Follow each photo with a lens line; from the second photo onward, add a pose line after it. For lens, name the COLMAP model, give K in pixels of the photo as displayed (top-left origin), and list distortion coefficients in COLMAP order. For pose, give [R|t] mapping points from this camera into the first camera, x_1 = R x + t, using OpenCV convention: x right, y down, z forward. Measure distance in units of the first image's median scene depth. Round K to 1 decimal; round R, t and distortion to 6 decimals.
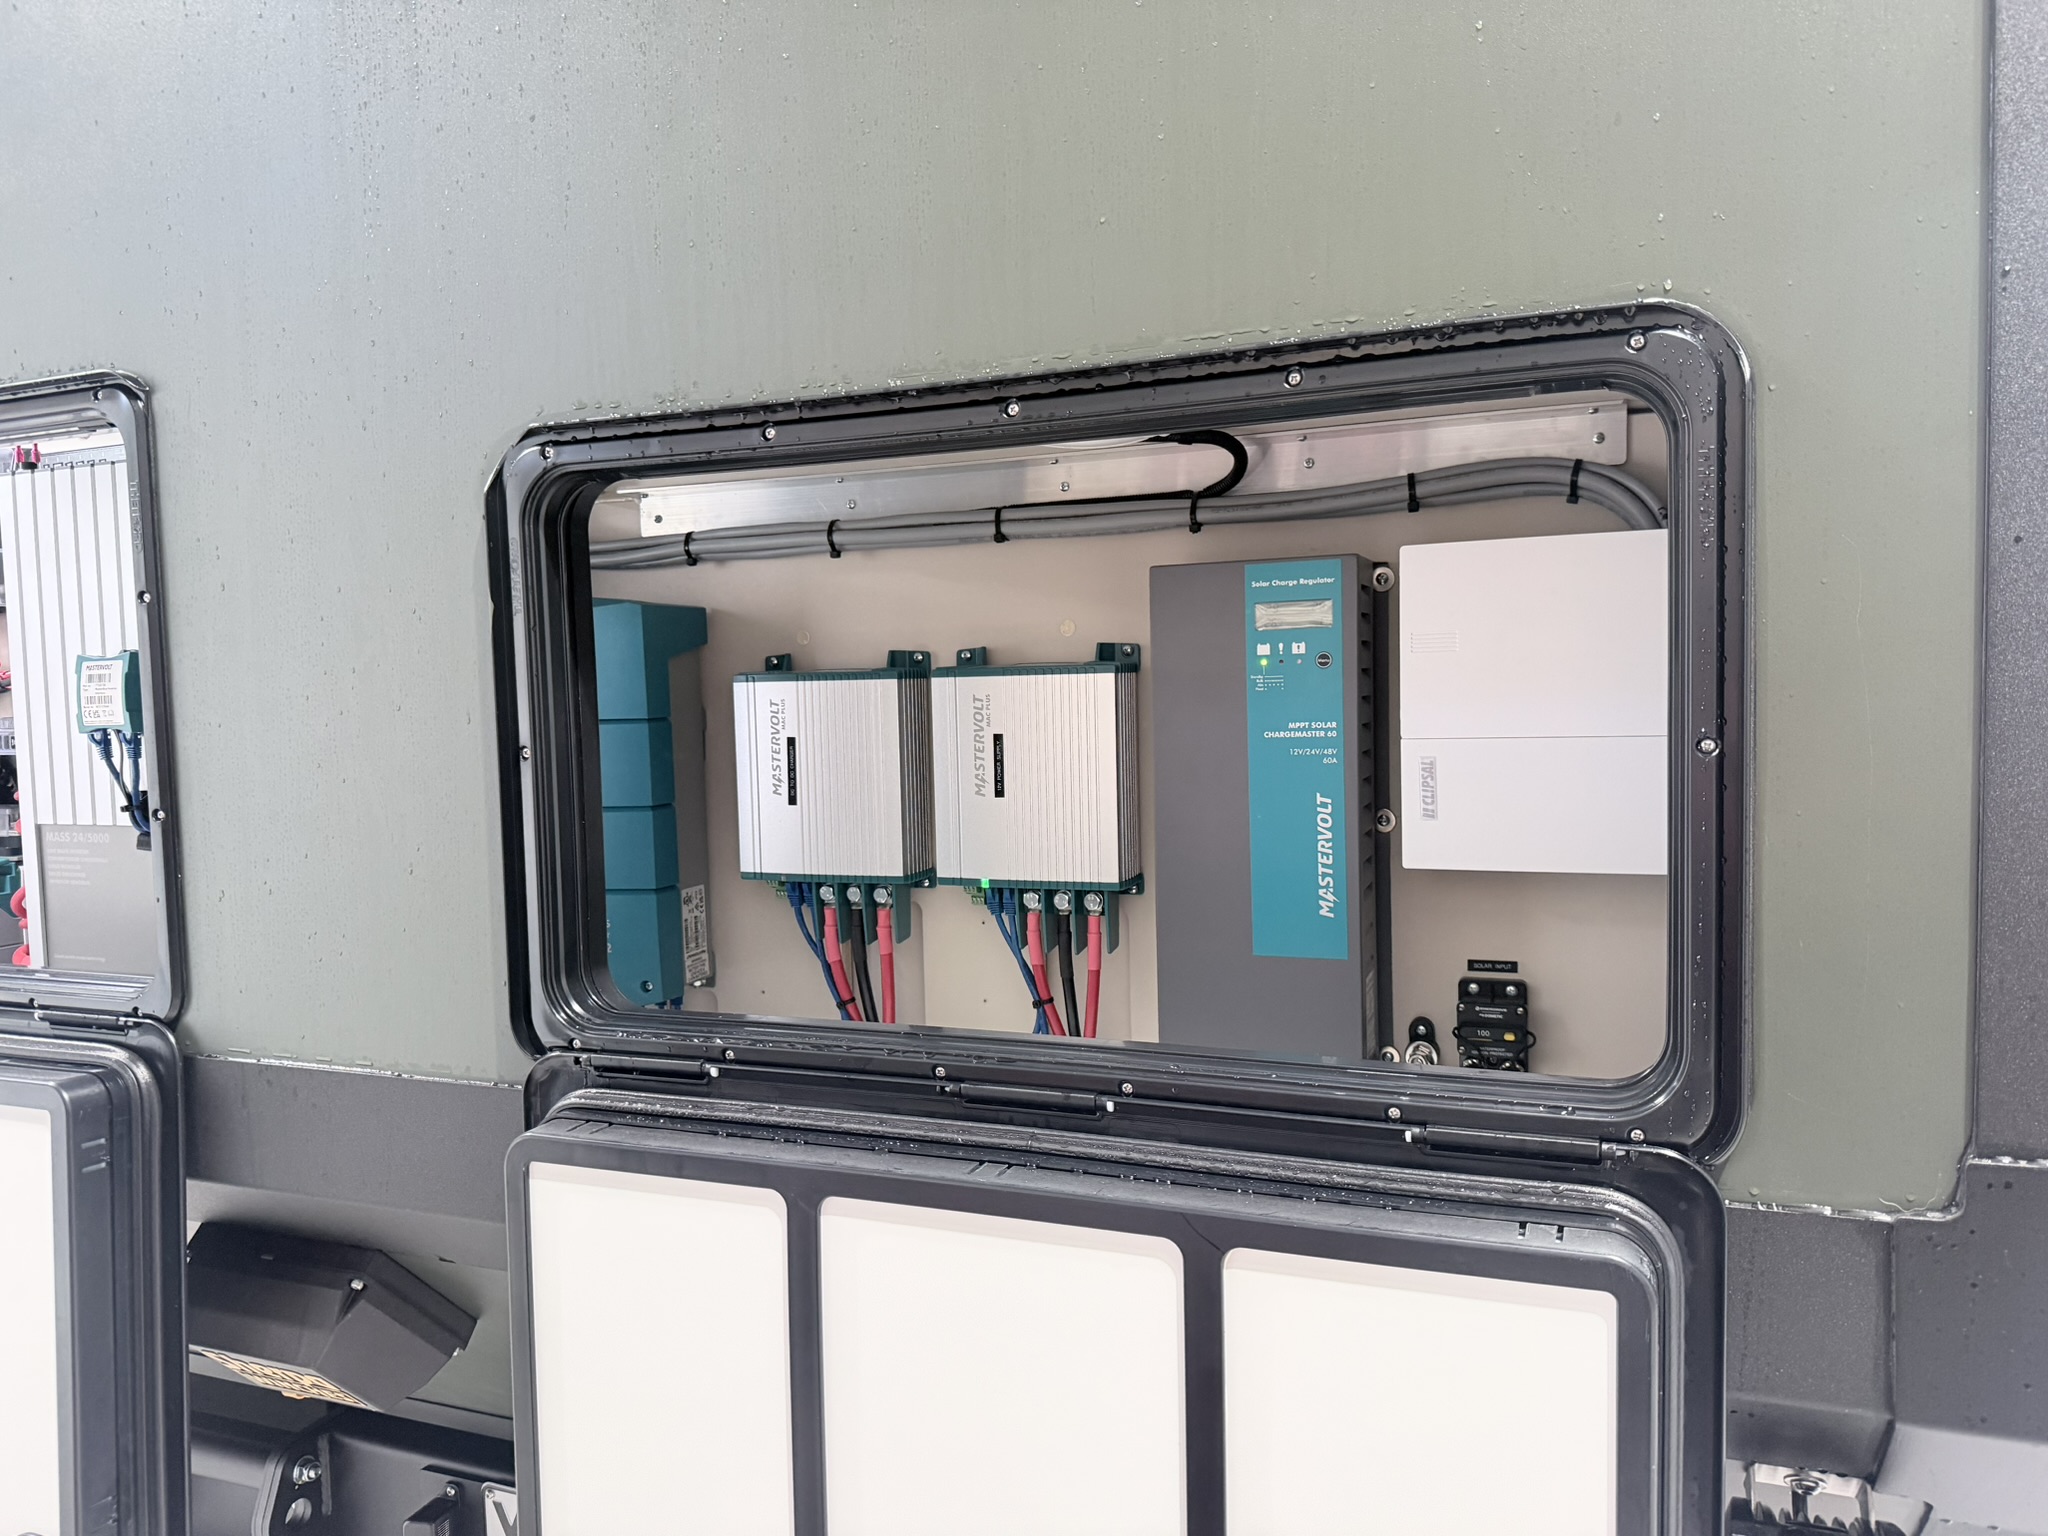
lens RADIAL K [[1450.8, 0, 1024.0], [0, 1450.8, 768.0], [0, 0, 1]] dist [0.126234, 0.000435]
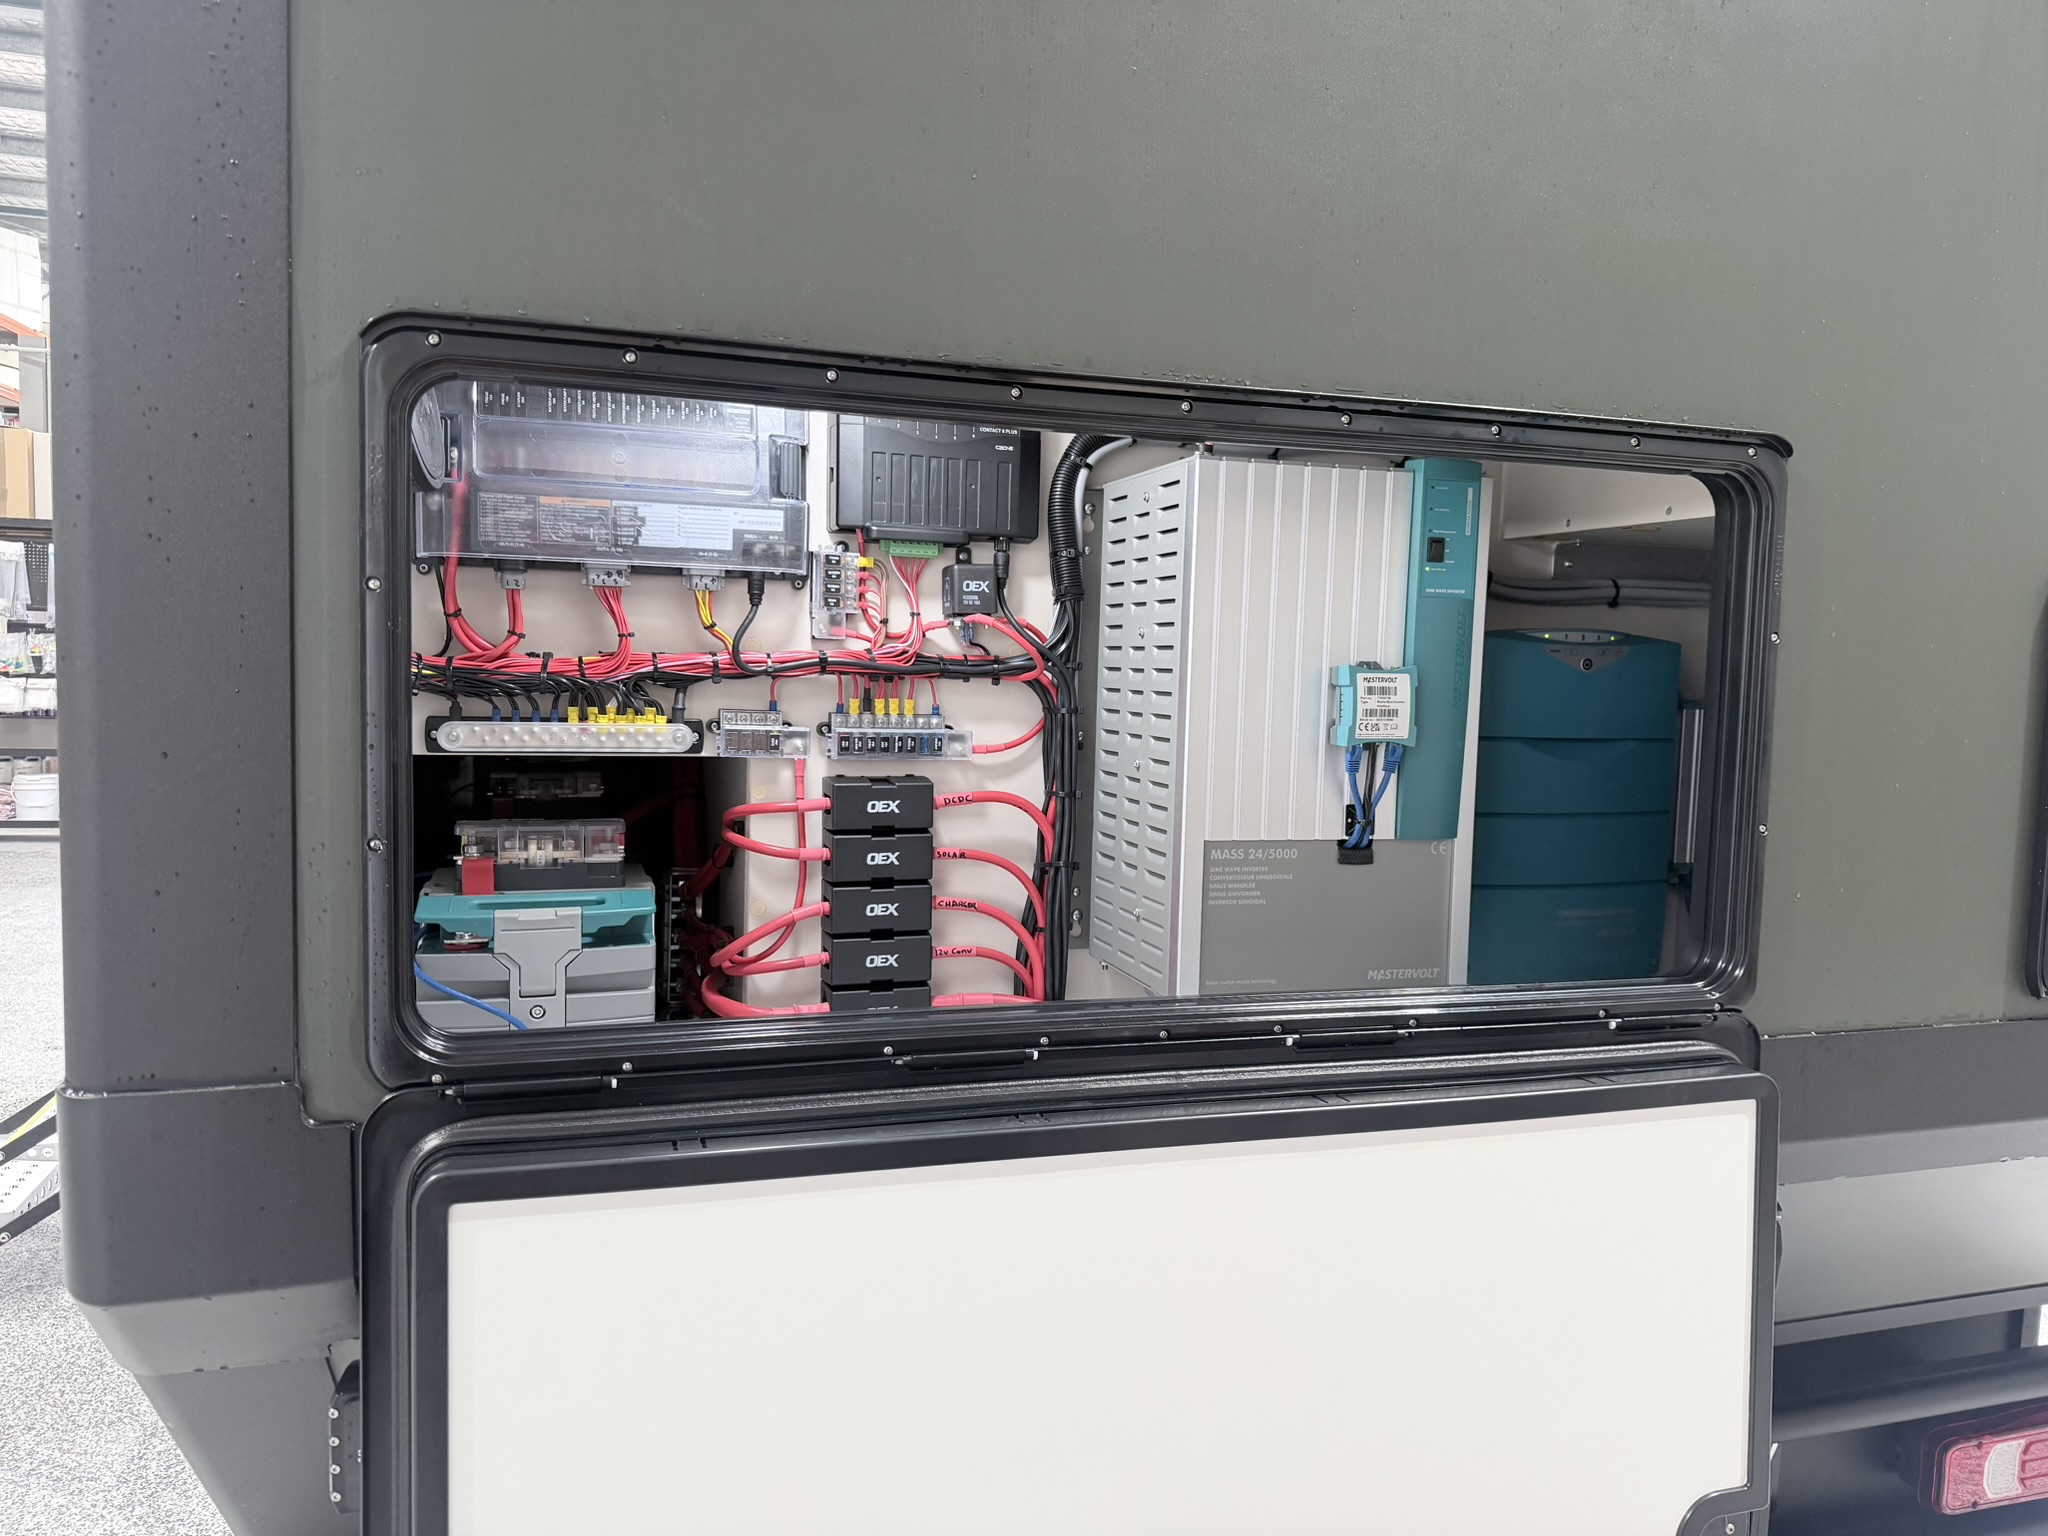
lens RADIAL K [[1450.8, 0, 1024.0], [0, 1450.8, 768.0], [0, 0, 1]] dist [0.126234, 0.000435]
pose [[0.735971, -0.008199, 0.676964, -0.764841], [-0.018275, 0.999322, 0.031971, -0.019146], [-0.676767, -0.035901, 0.735322, 0.250655]]
